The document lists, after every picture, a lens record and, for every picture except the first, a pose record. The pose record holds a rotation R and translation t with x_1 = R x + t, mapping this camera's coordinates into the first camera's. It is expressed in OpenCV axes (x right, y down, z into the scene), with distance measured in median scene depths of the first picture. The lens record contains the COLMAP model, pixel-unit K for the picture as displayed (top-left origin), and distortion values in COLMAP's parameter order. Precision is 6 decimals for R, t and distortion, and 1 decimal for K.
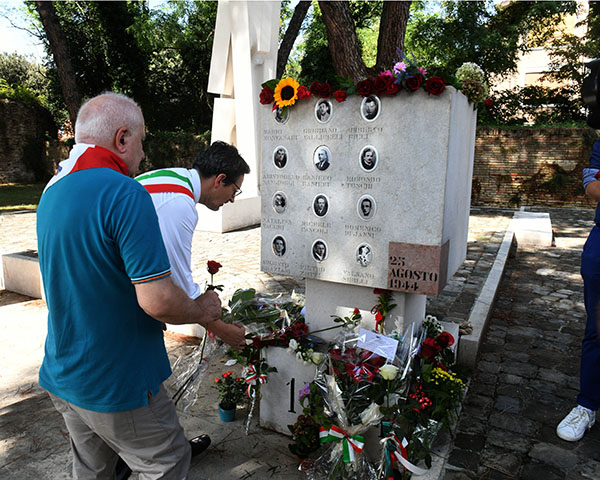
lens RADIAL K [[492.3, 0, 241.9], [0, 492.3, 241.4], [0, 0, 1]] dist [-0.051948, 0.002877]
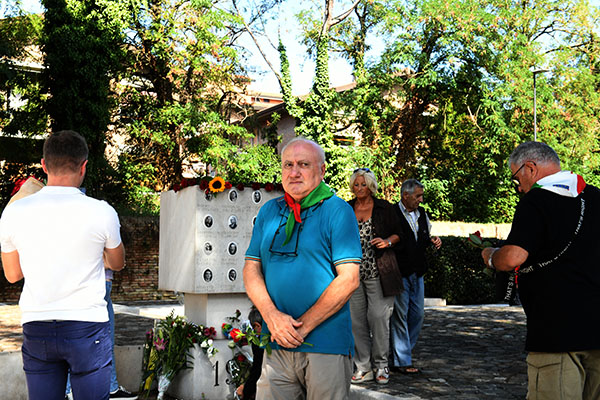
lens RADIAL K [[795.9, 0, 300.0], [0, 795.9, 200.0], [0, 0, 1]] dist [0.153151, -0.019382]
pose [[0.478687, 0.064151, 0.875639, -2.239560], [0.153166, 0.975932, -0.155231, 0.237327], [-0.864522, 0.208425, 0.457341, -0.547068]]
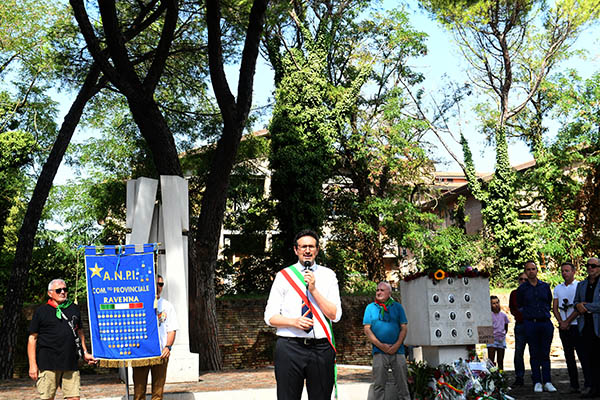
lens RADIAL K [[795.9, 0, 300.0], [0, 795.9, 200.0], [0, 0, 1]] dist [0.153151, -0.019382]
pose [[0.668981, 0.101299, 0.736344, -3.745091], [0.167950, 0.944447, -0.282512, 0.435125], [-0.724056, 0.312664, 0.614804, -1.315485]]
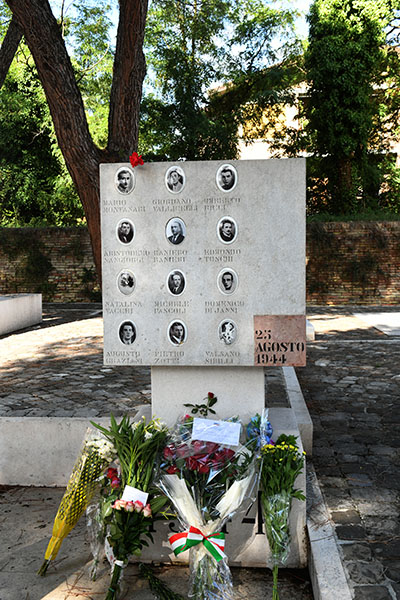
lens RADIAL K [[623.9, 0, 200.0], [0, 623.9, 300.0], [0, 0, 1]] dist [0.050996, -0.001860]
pose [[0.896530, -0.041427, 0.441041, -0.314744], [0.090632, 0.991711, -0.091083, 0.069049], [-0.433612, 0.121631, 0.892853, -0.050049]]
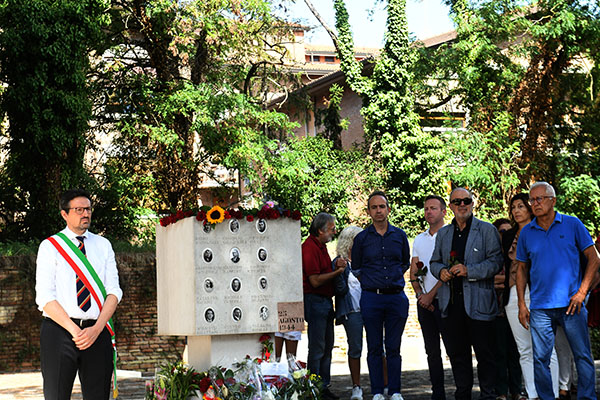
lens RADIAL K [[1350.0, 0, 299.5], [0, 1350.0, 176.9], [0, 0, 1]] dist [0.113135, 0.273160]
pose [[0.550001, 0.063154, 0.832773, -3.381202], [0.184766, 0.963228, -0.195075, 0.479920], [-0.814470, 0.261159, 0.518107, -1.511222]]
